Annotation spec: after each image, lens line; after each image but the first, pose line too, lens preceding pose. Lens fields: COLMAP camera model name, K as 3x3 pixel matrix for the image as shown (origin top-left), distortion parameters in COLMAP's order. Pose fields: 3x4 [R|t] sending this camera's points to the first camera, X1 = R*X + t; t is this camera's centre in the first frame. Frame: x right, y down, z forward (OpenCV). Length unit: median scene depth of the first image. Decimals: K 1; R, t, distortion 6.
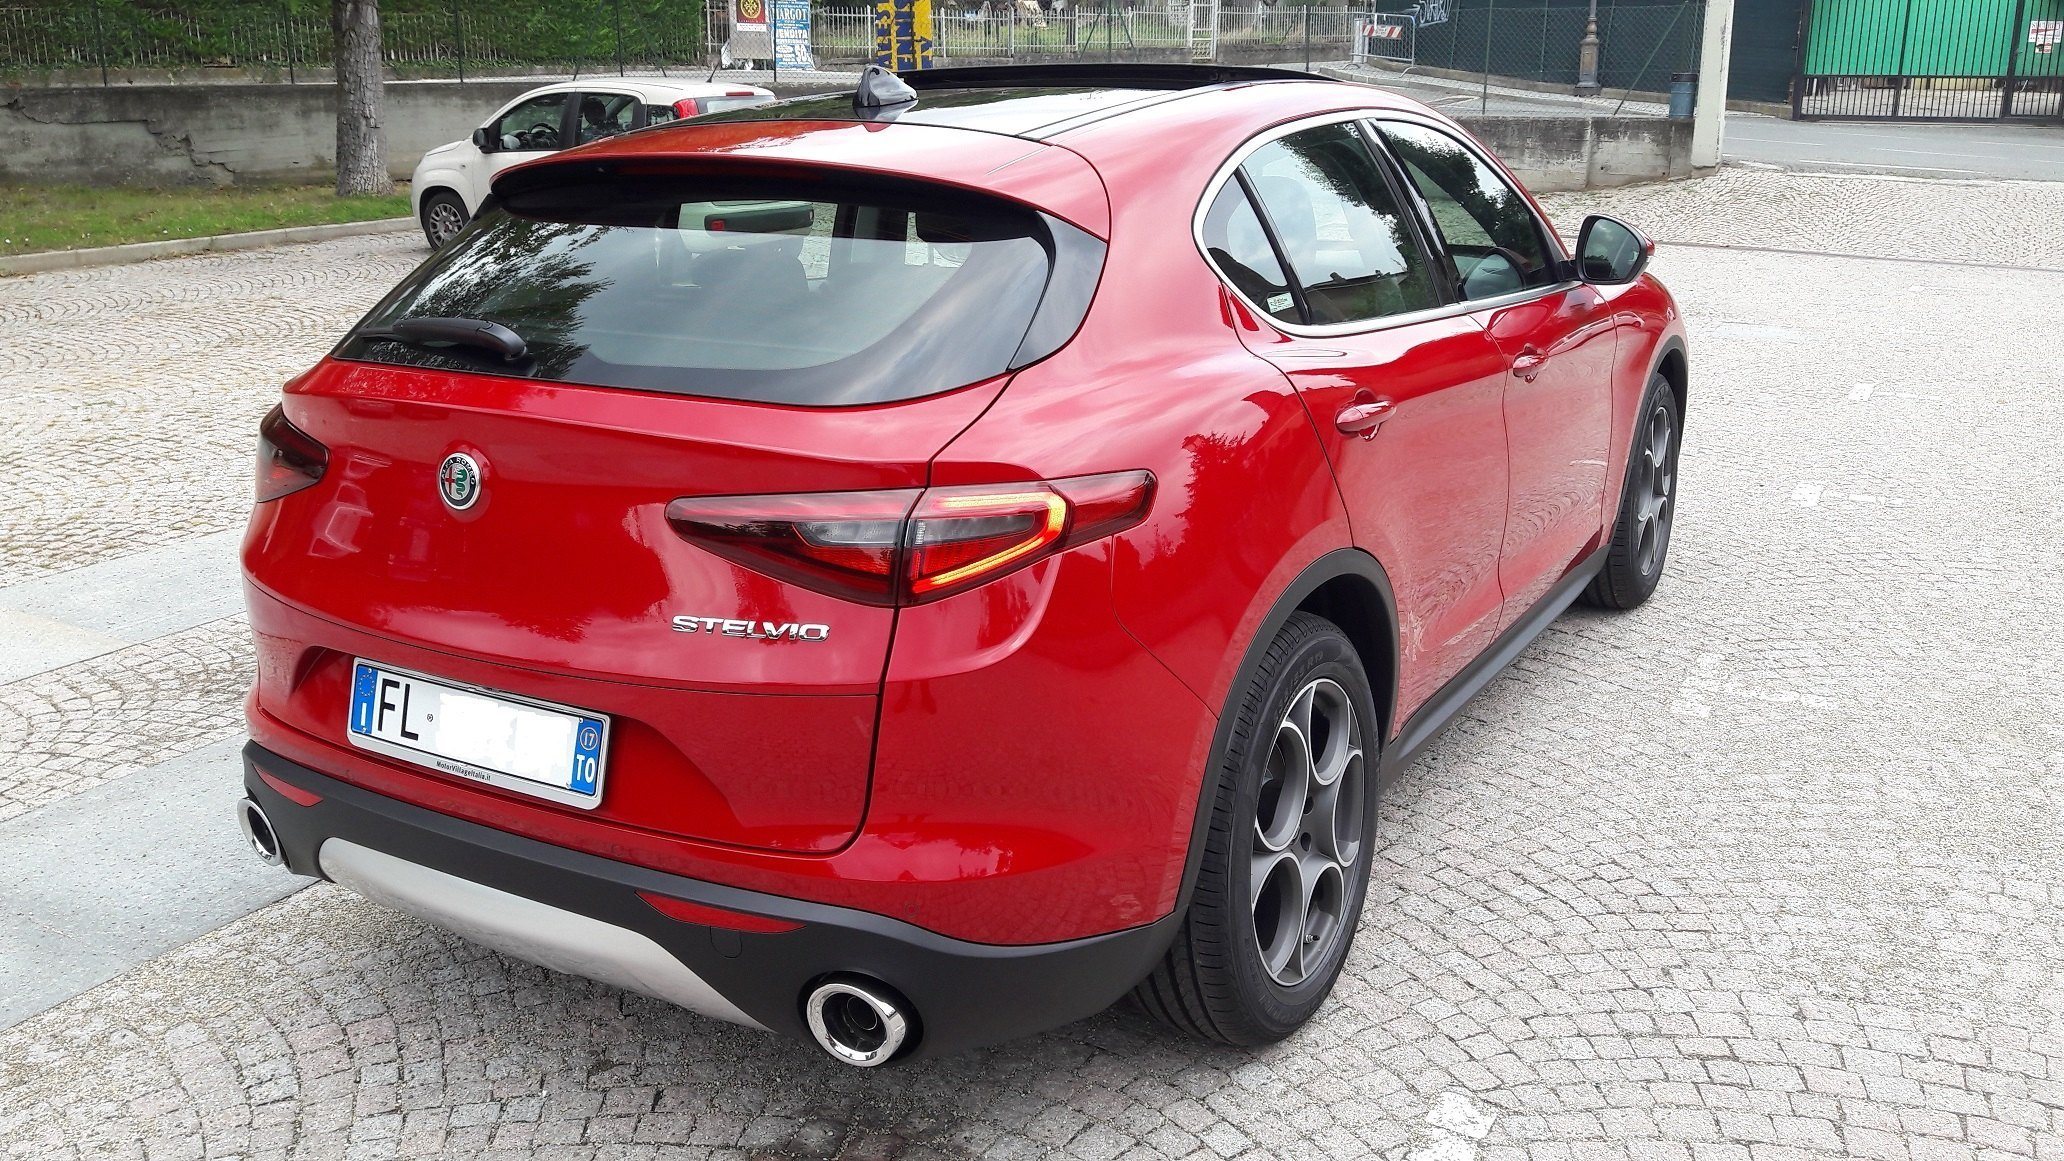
lens RADIAL K [[1729.9, 0, 1076.6], [0, 1729.9, 512.4], [0, 0, 1]] dist [0.074433, -0.133482]
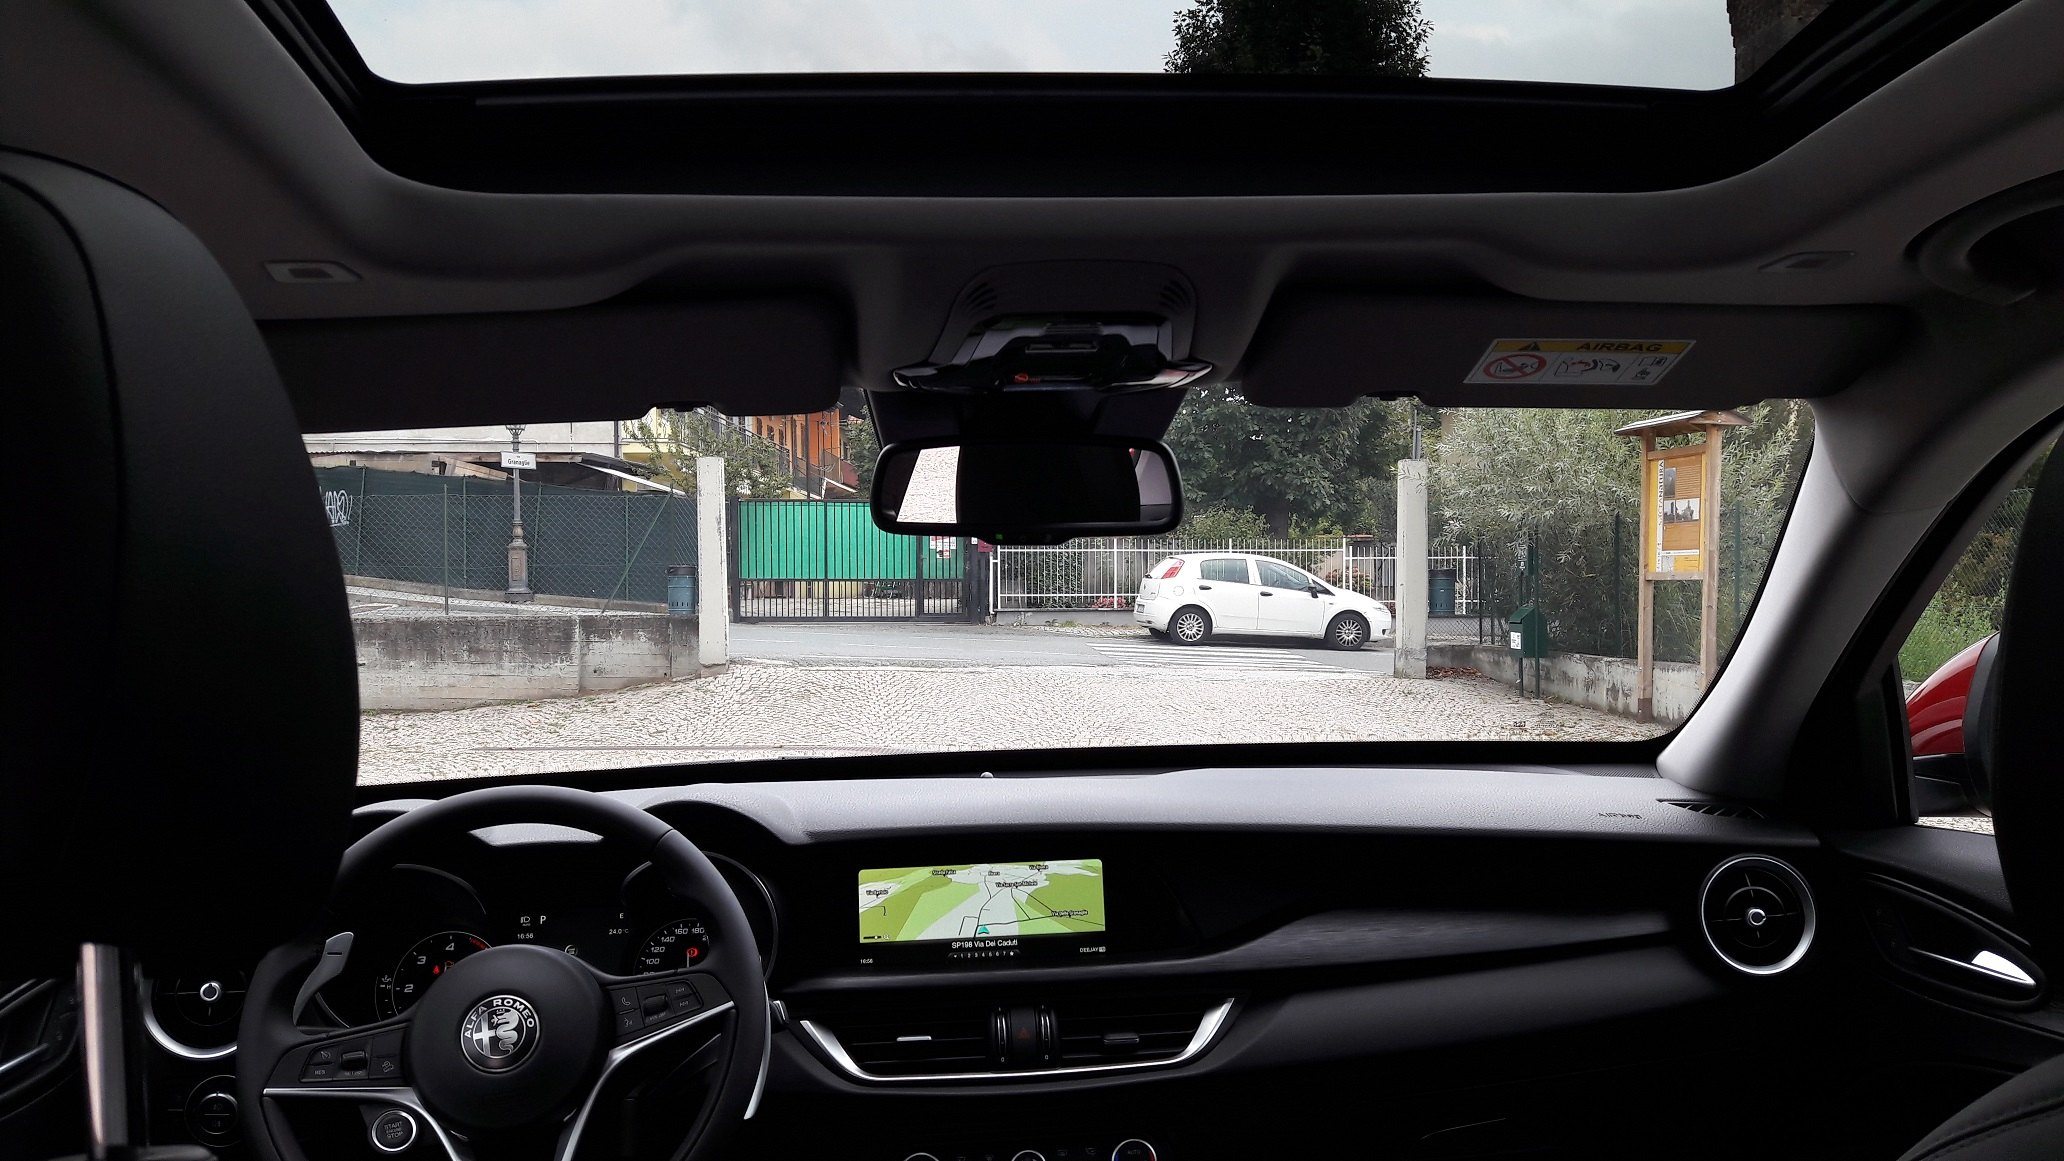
lens RADIAL K [[1650.0, 0, 1025.6], [0, 1650.0, 624.2], [0, 0, 1]] dist [0.273173, -0.778867]
pose [[0.812231, -0.019210, 0.583020, -0.015135], [0.153111, 0.971436, -0.181298, -0.033248], [-0.562884, 0.236522, 0.791972, 0.198310]]
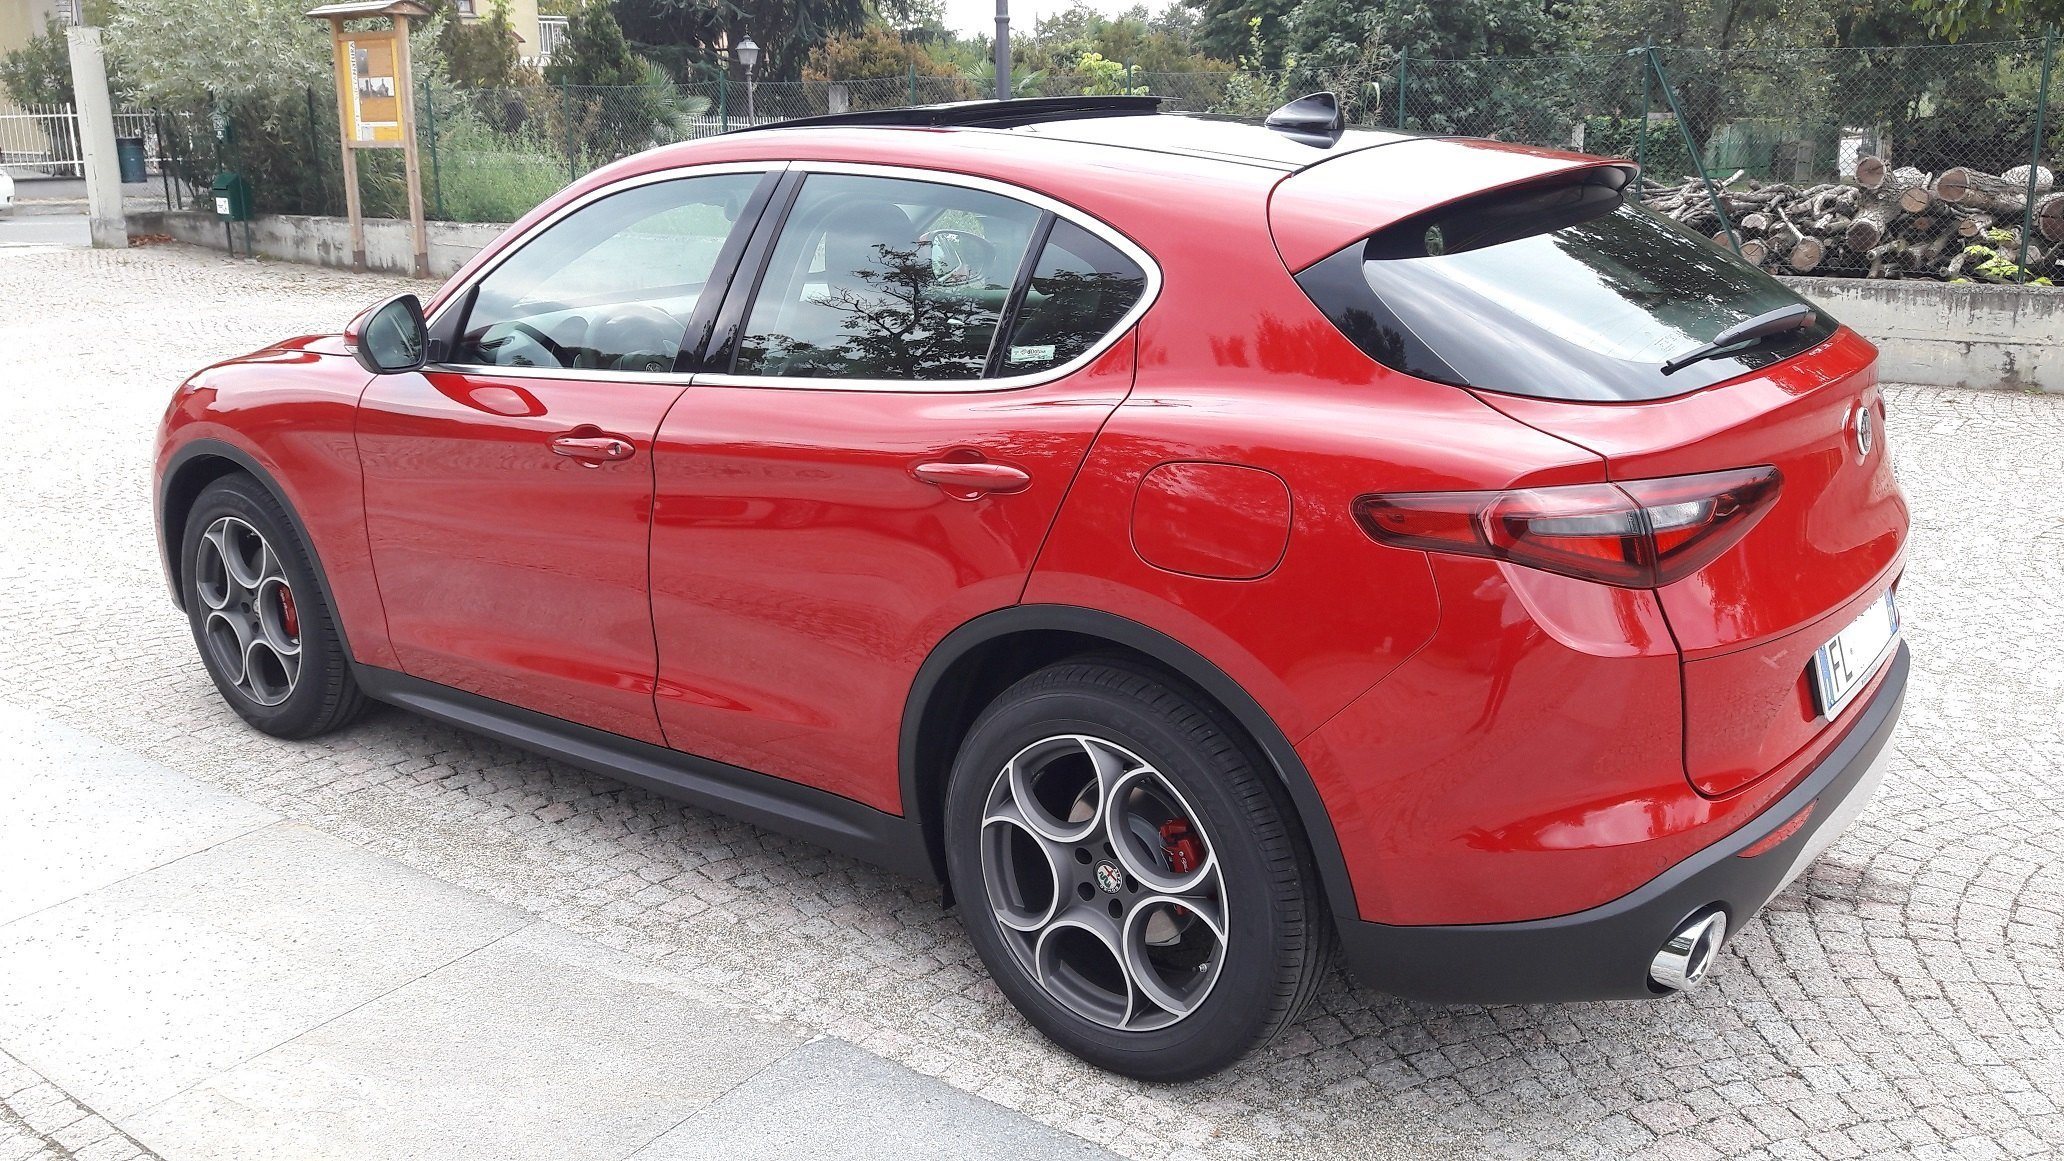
lens RADIAL K [[1744.4, 0, 1030.2], [0, 1744.4, 500.7], [0, 0, 1]] dist [0.006509, -0.003288]
pose [[0.127336, -0.223739, 0.966295, -0.213838], [0.266722, 0.946064, 0.183907, -0.046423], [-0.955324, 0.234314, 0.180144, 0.179846]]
